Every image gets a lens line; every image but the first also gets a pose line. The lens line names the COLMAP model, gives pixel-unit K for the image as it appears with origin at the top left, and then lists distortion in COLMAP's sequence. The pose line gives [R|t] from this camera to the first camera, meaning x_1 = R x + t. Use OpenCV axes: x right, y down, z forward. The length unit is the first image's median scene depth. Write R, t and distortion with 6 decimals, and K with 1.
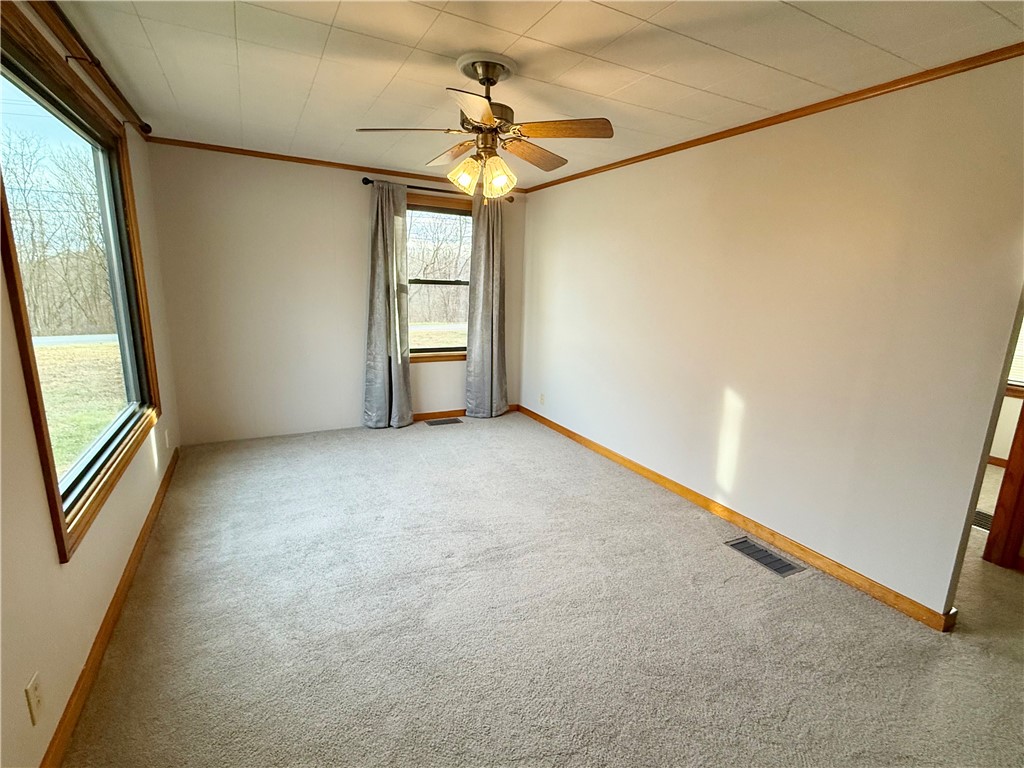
lens RADIAL K [[485.1, 0, 511.1], [0, 485.1, 385.1], [0, 0, 1]] dist [0.000159, -0.000251]
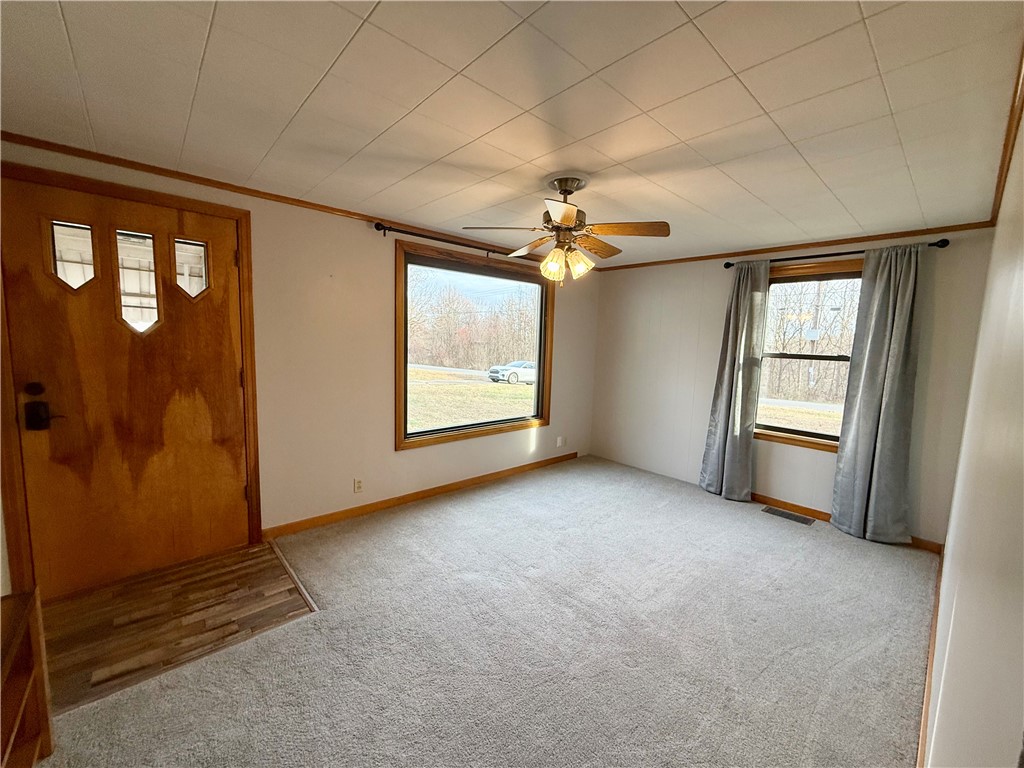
lens RADIAL K [[408.5, 0, 509.1], [0, 408.5, 383.9], [0, 0, 1]] dist [0.001328, -0.000348]
pose [[0.248366, 0.079093, -0.965432, 0.444247], [-0.229228, 0.973151, 0.020754, -0.056096], [0.941153, 0.216149, 0.259828, 0.310689]]
